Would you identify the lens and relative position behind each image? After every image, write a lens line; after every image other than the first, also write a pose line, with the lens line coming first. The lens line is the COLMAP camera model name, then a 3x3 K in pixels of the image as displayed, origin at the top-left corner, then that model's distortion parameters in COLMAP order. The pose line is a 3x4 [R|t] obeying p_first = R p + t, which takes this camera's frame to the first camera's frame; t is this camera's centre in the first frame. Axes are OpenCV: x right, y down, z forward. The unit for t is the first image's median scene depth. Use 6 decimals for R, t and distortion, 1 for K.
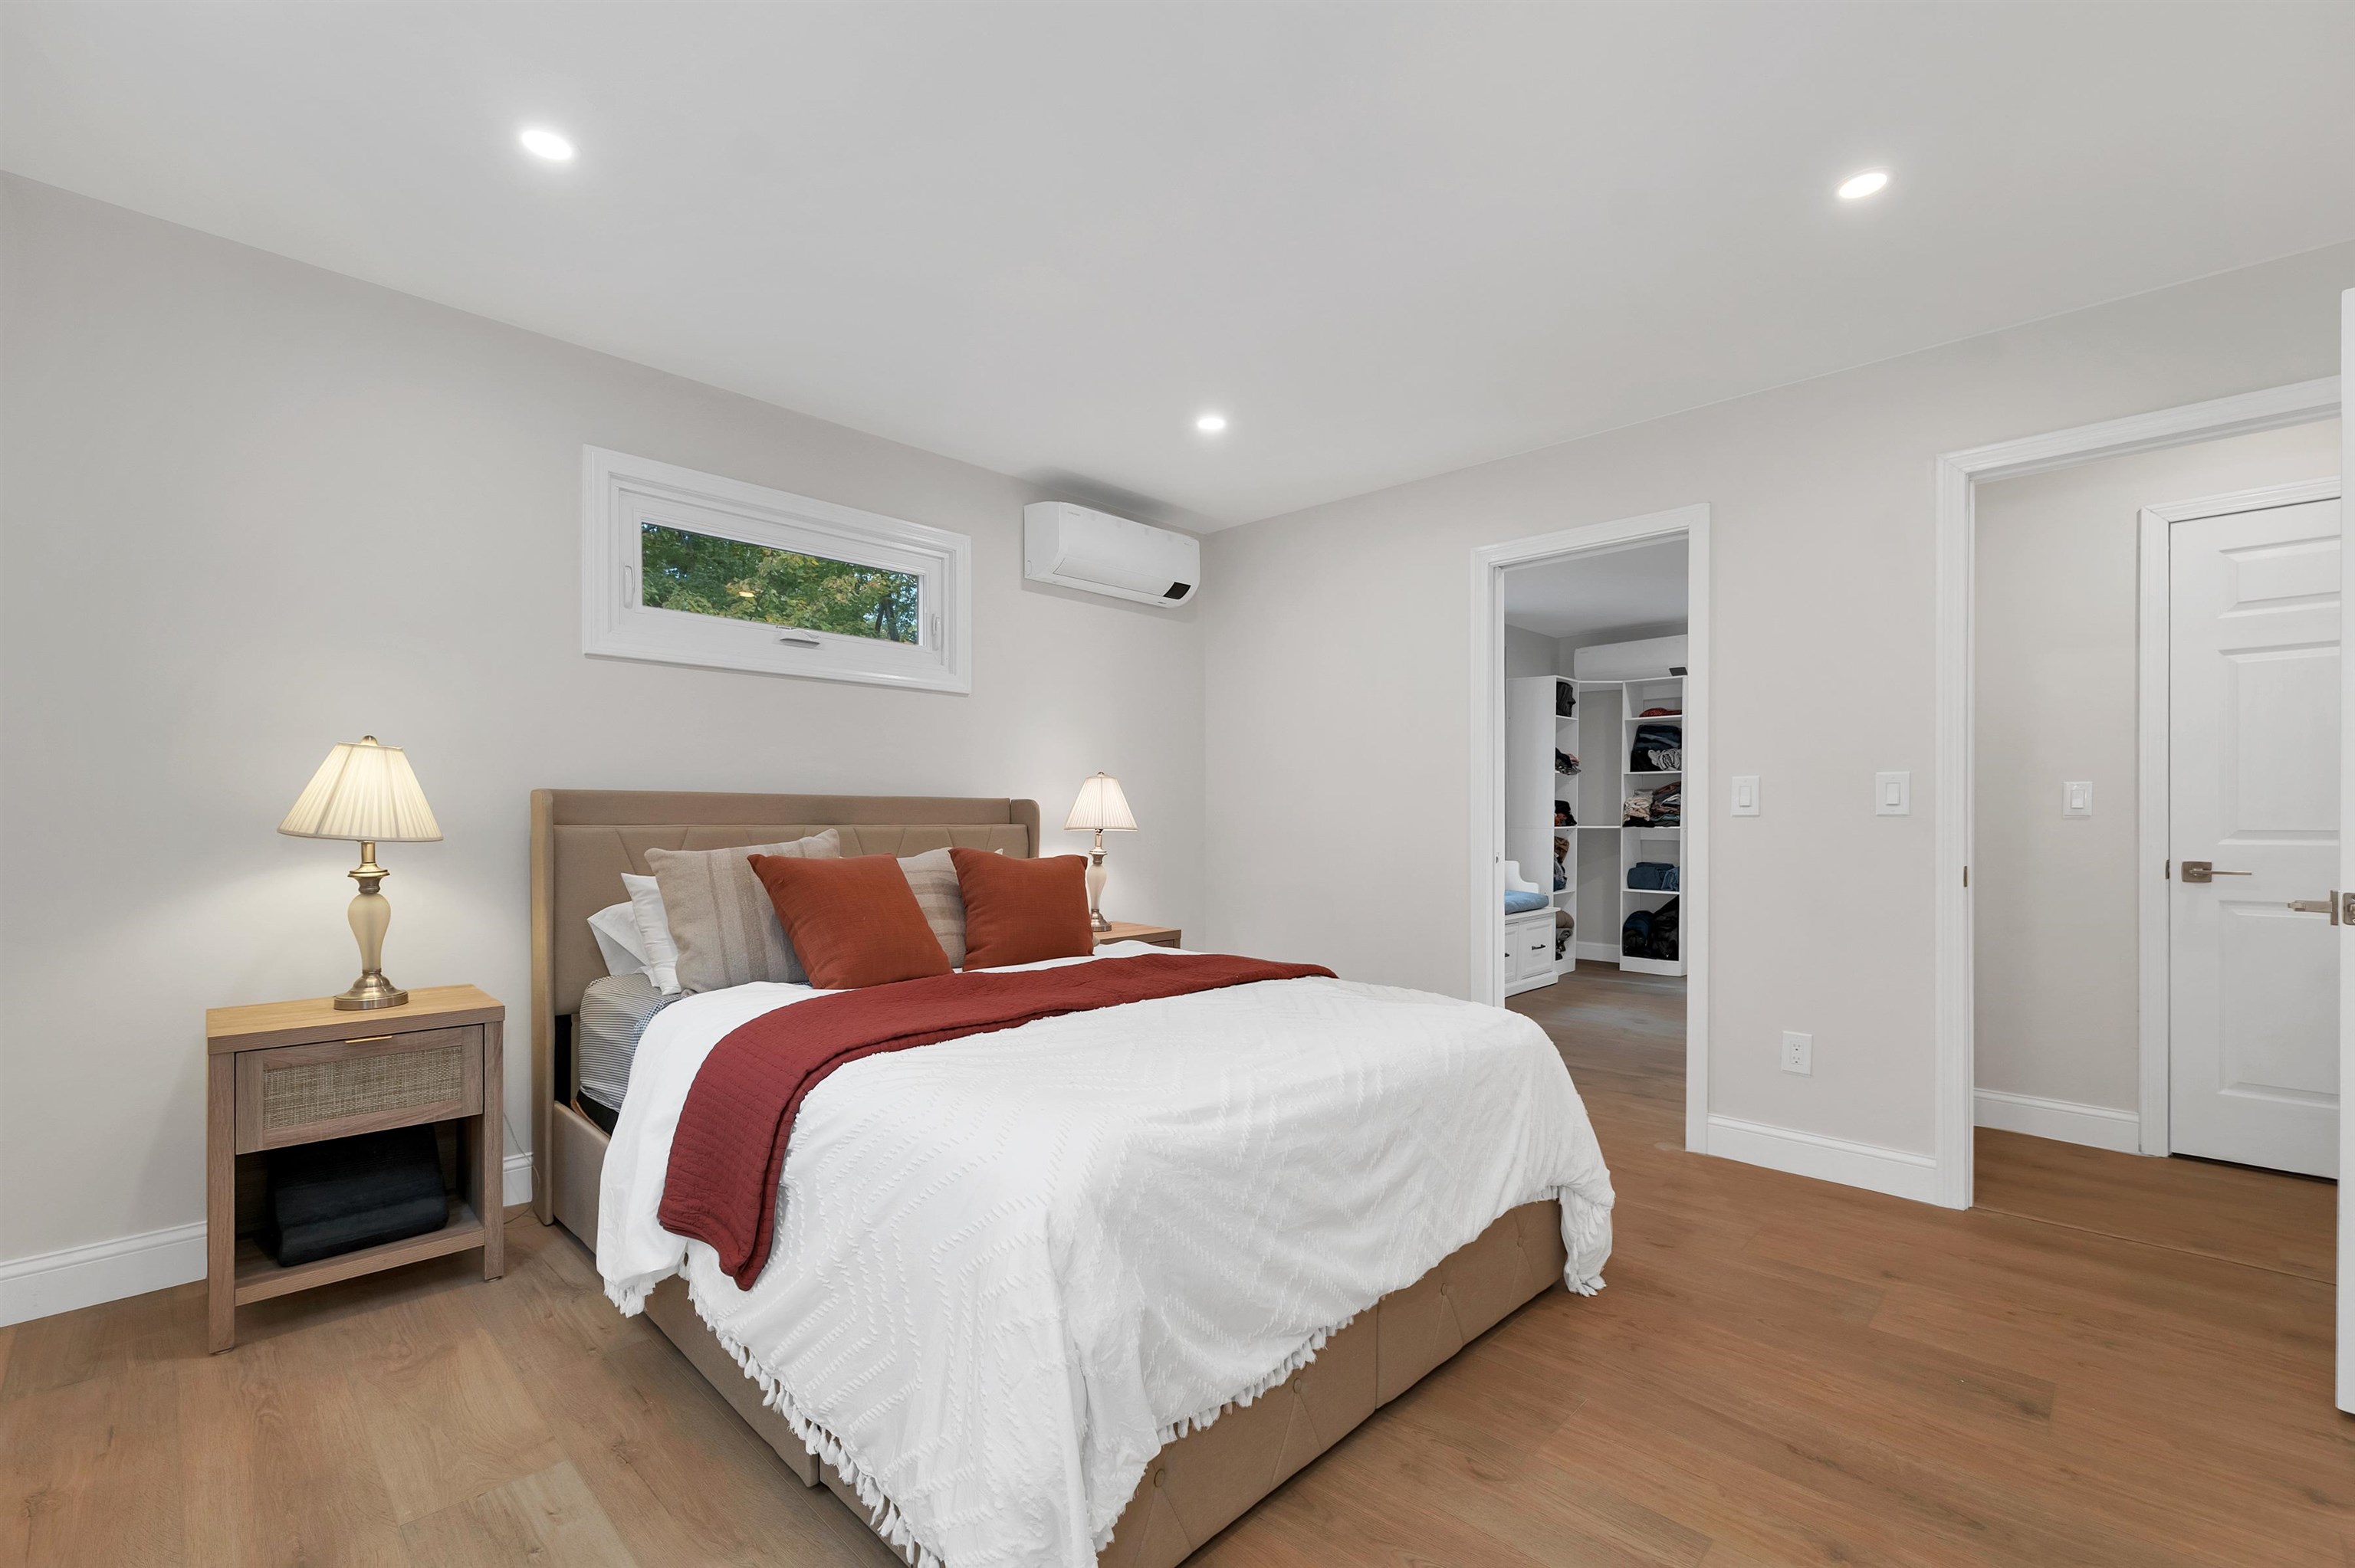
lens RADIAL K [[985.3, 0, 1184.1], [0, 985.3, 832.0], [0, 0, 1]] dist [-0.000398, 0.000211]
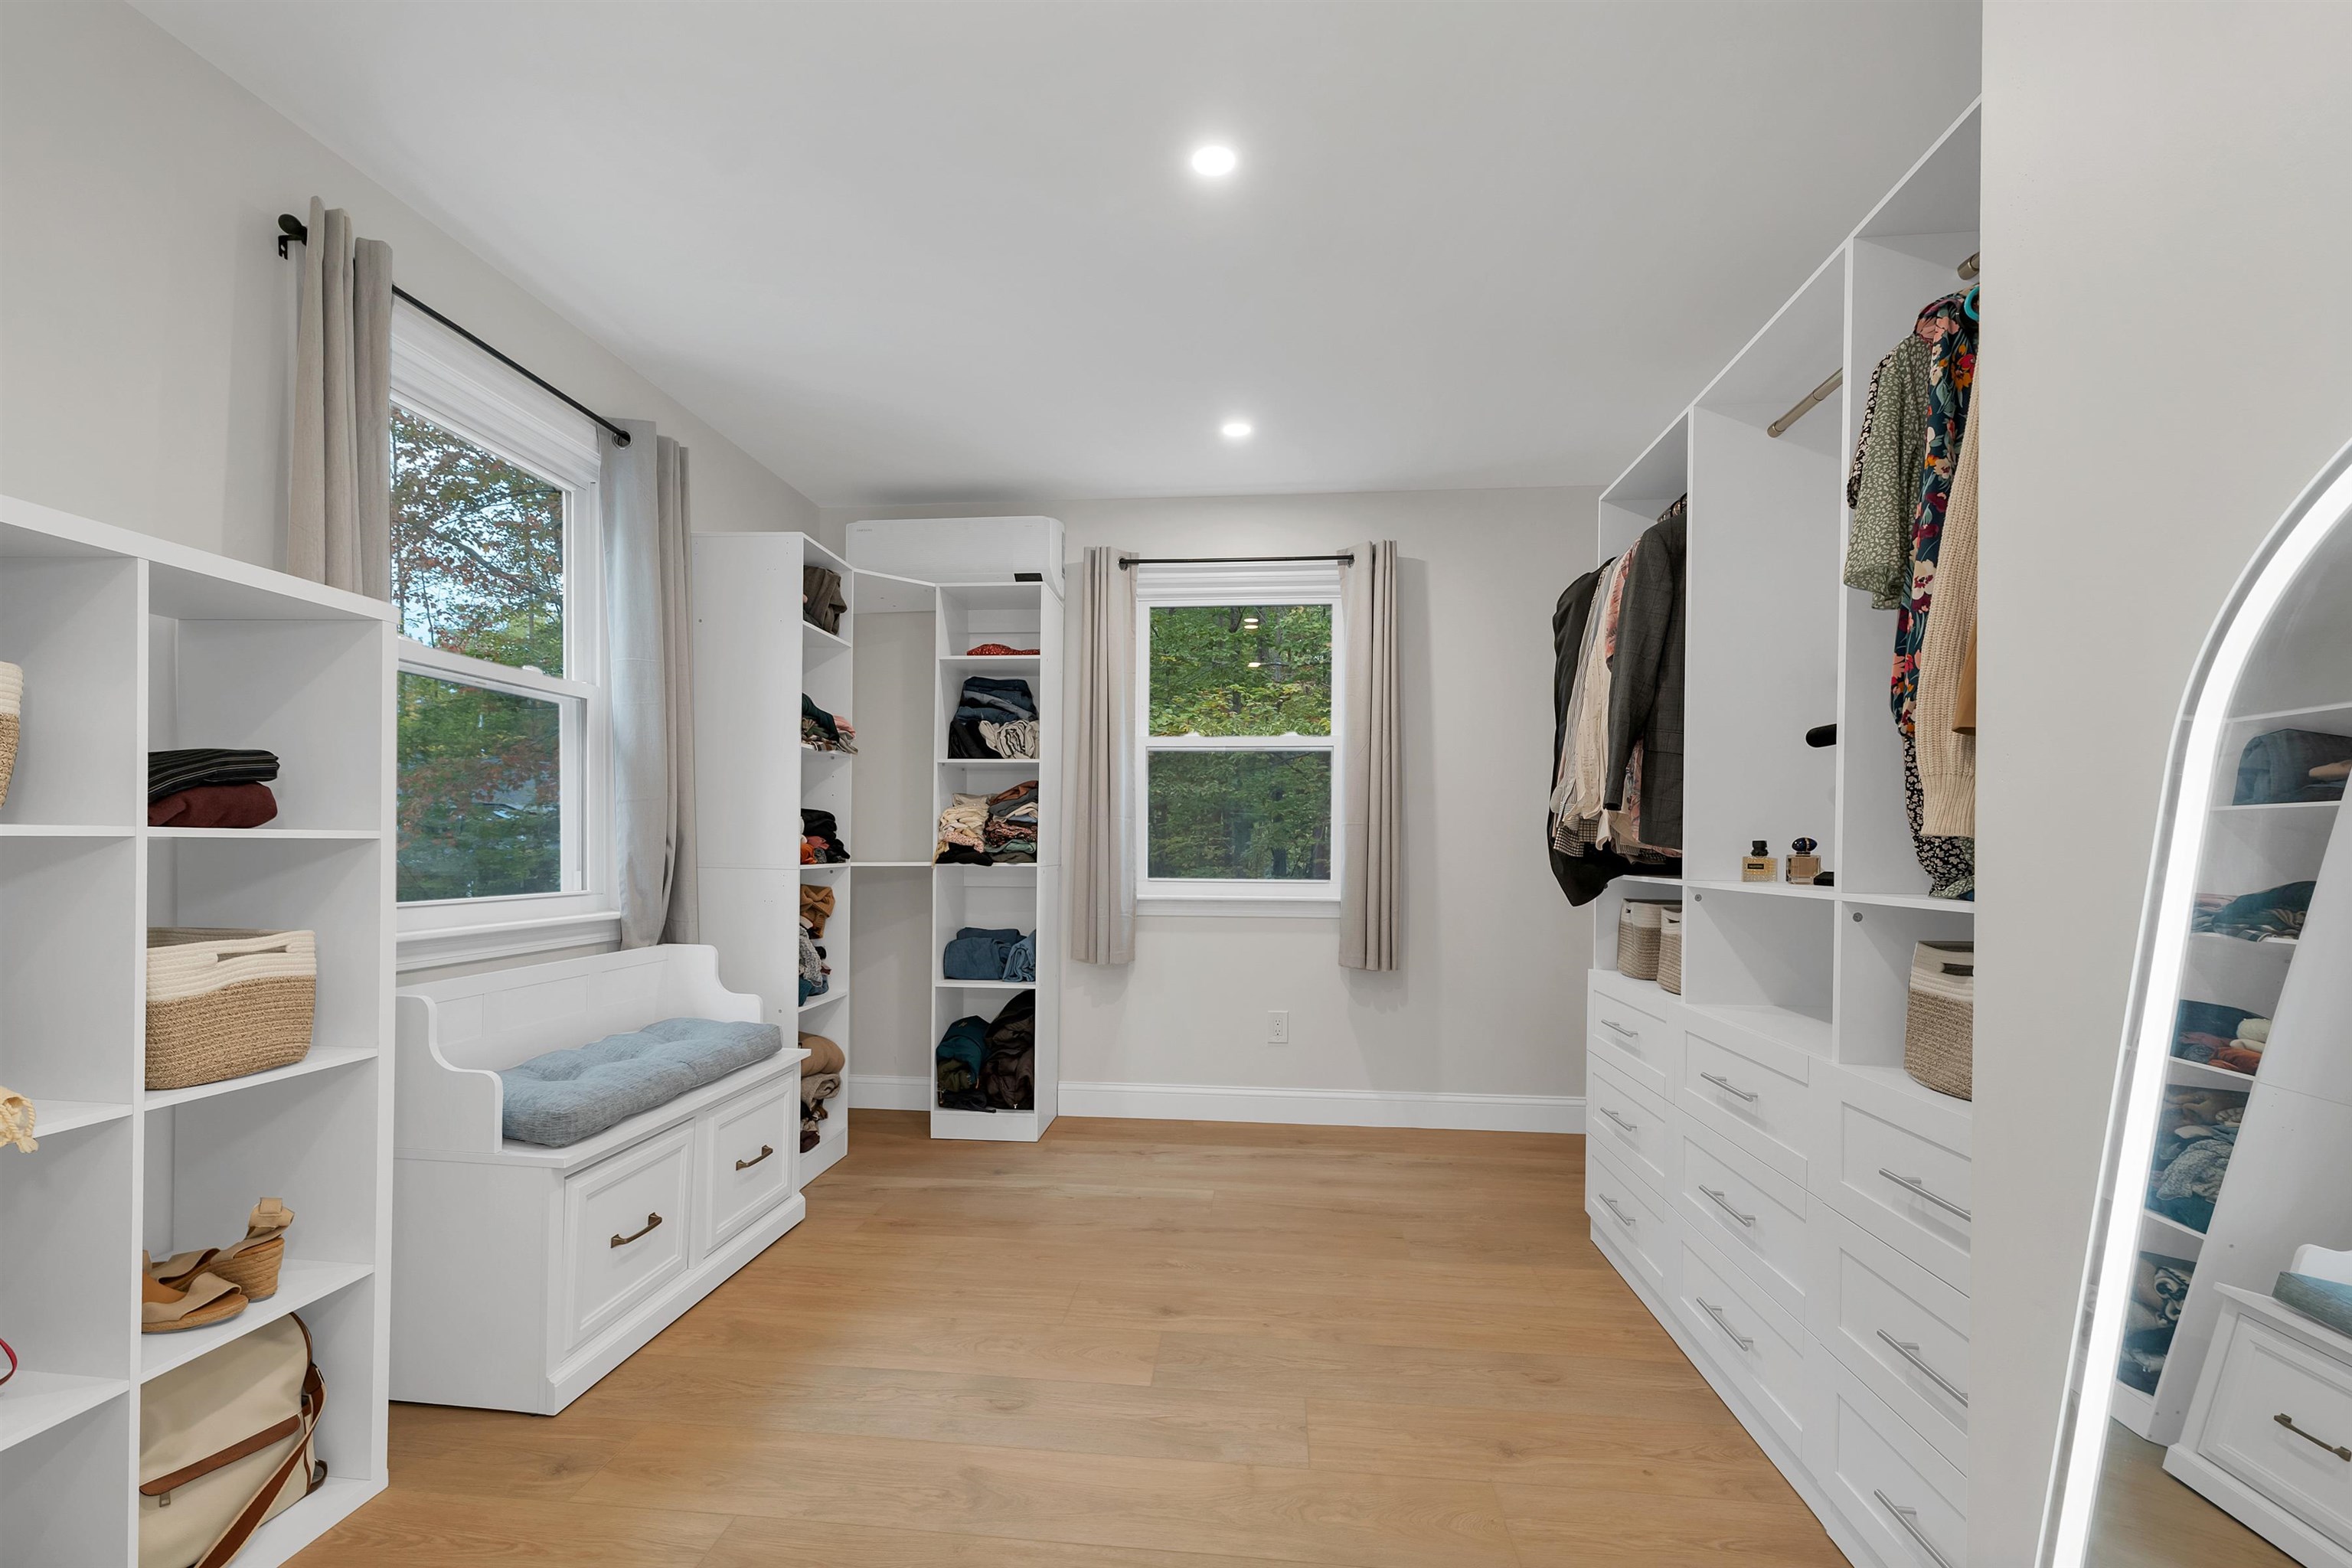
lens RADIAL K [[984.2, 0, 1180.3], [0, 984.2, 857.5], [0, 0, 1]] dist [-0.000398, 0.000211]
pose [[0.775877, -0.000749, 0.630883, 0.219038], [-0.001980, 0.999991, 0.003623, -0.010470], [-0.630881, -0.004061, 0.775869, 0.519297]]
